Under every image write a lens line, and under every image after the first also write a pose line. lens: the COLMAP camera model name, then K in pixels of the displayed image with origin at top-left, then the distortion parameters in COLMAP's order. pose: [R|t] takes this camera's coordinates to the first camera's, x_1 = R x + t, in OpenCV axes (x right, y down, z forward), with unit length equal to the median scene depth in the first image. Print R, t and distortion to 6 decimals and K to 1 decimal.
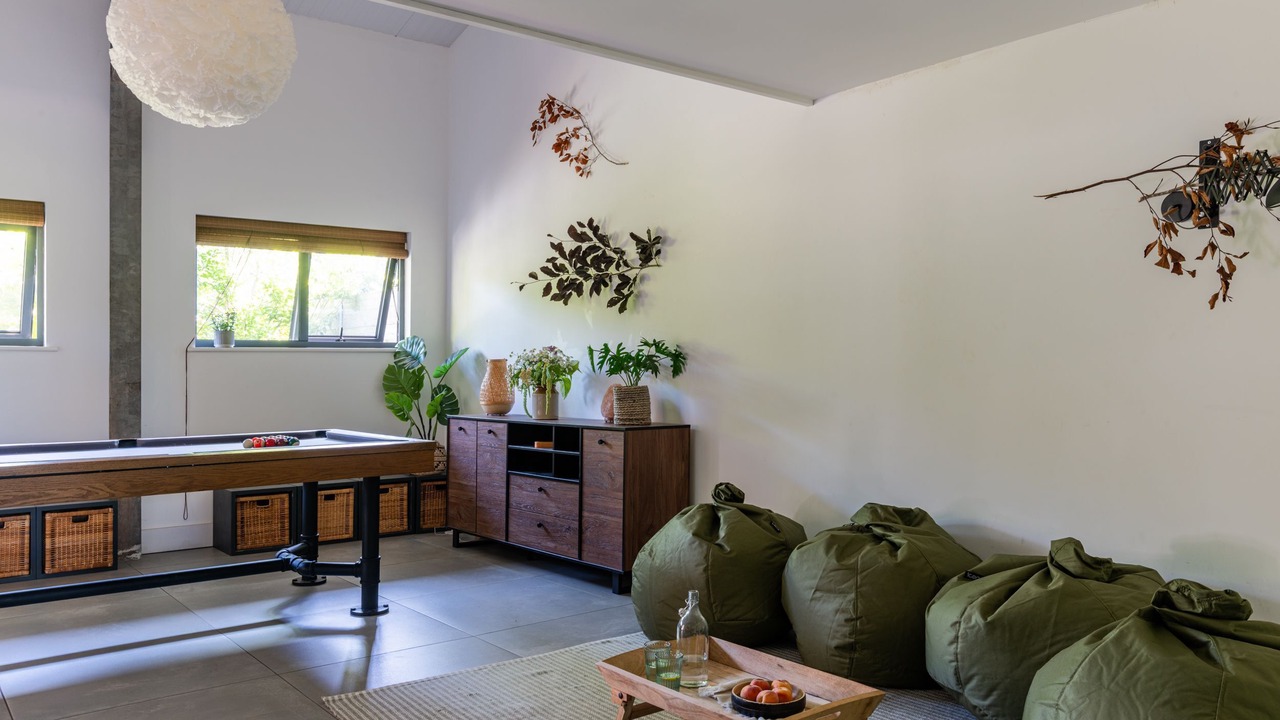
lens RADIAL K [[933.5, 0, 633.9], [0, 933.5, 358.7], [0, 0, 1]] dist [-0.012540, -0.000253]
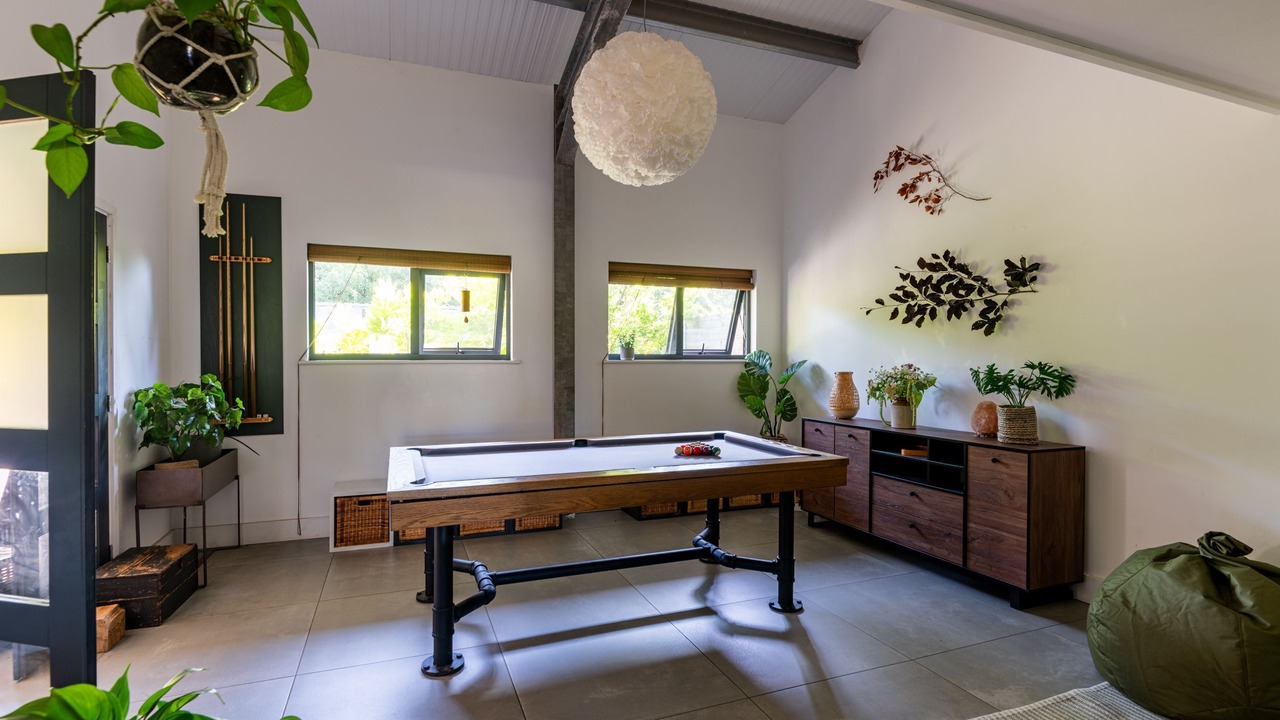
lens RADIAL K [[601.3, 0, 645.5], [0, 601.3, 360.4], [0, 0, 1]] dist [-0.001890, 0.000375]
pose [[0.956544, 0.008593, -0.291461, -0.183916], [-0.004981, 0.999901, 0.013133, -0.026109], [0.291545, -0.011111, 0.956492, 0.203158]]
